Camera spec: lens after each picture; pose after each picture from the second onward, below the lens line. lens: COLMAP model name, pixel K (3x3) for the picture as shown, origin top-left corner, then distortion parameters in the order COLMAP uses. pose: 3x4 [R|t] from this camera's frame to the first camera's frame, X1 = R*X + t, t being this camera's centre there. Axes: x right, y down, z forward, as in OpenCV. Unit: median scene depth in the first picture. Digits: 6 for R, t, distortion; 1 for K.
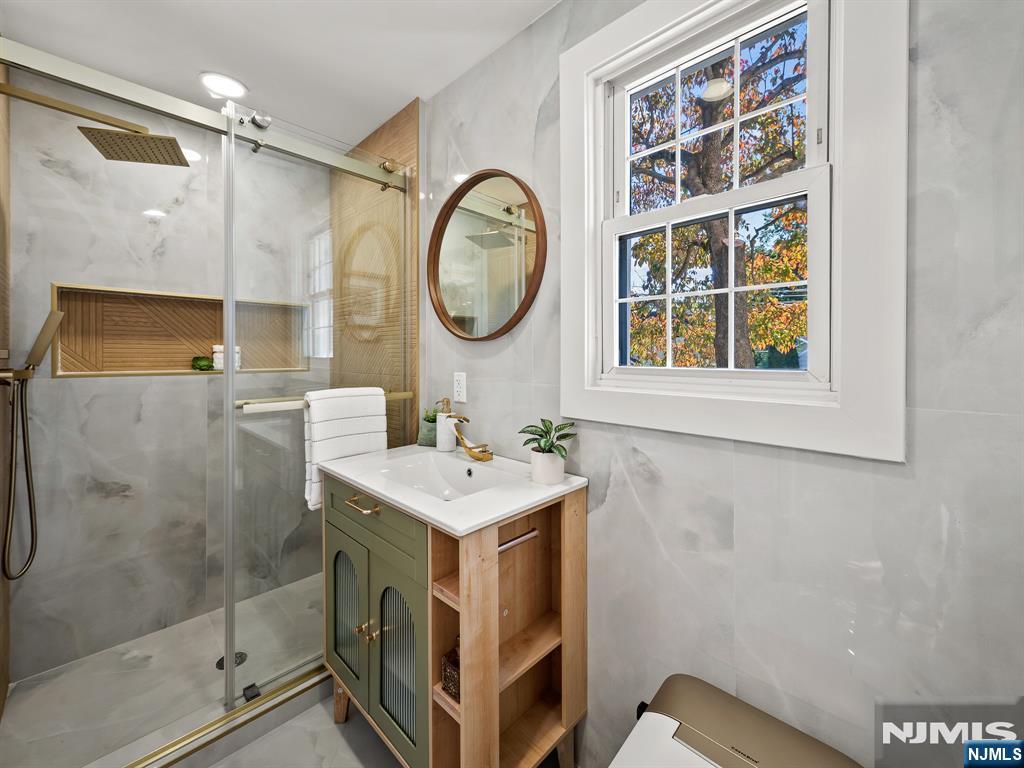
lens RADIAL K [[410.4, 0, 518.0], [0, 410.4, 356.0], [0, 0, 1]] dist [0.000329, -0.000213]
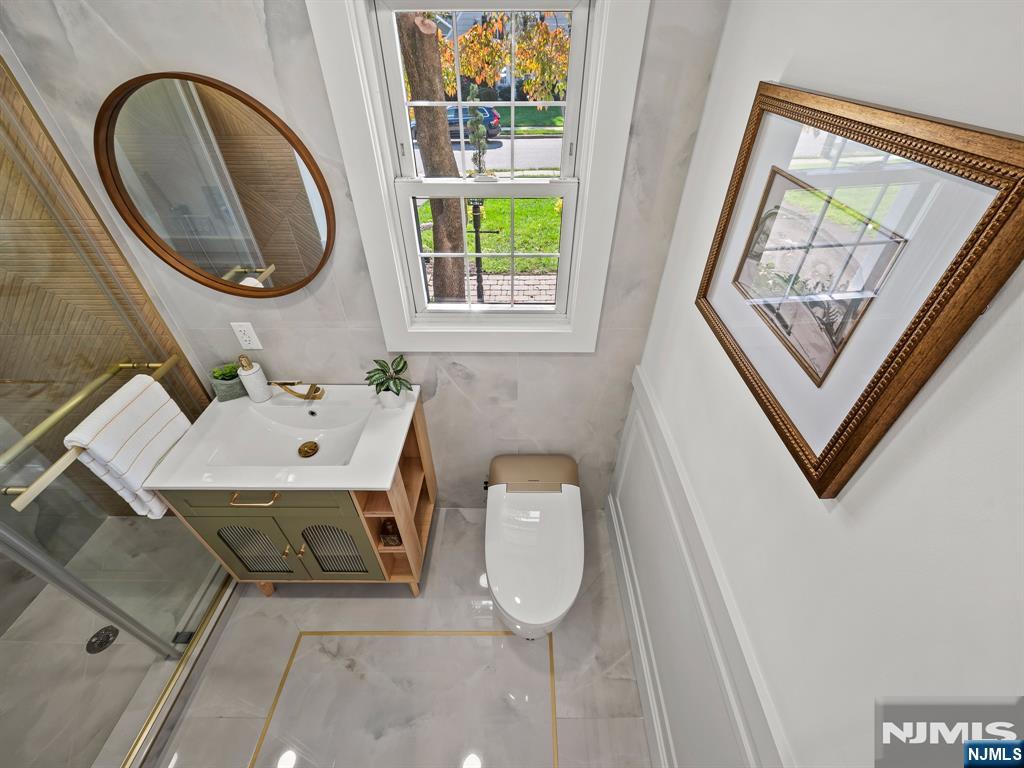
lens RADIAL K [[410.4, 0, 518.0], [0, 410.4, 356.0], [0, 0, 1]] dist [0.000329, -0.000213]
pose [[0.724631, -0.416806, 0.548801, -0.295796], [-0.009249, 0.790406, 0.612514, -0.604060], [-0.689075, -0.448923, 0.568898, 0.044390]]
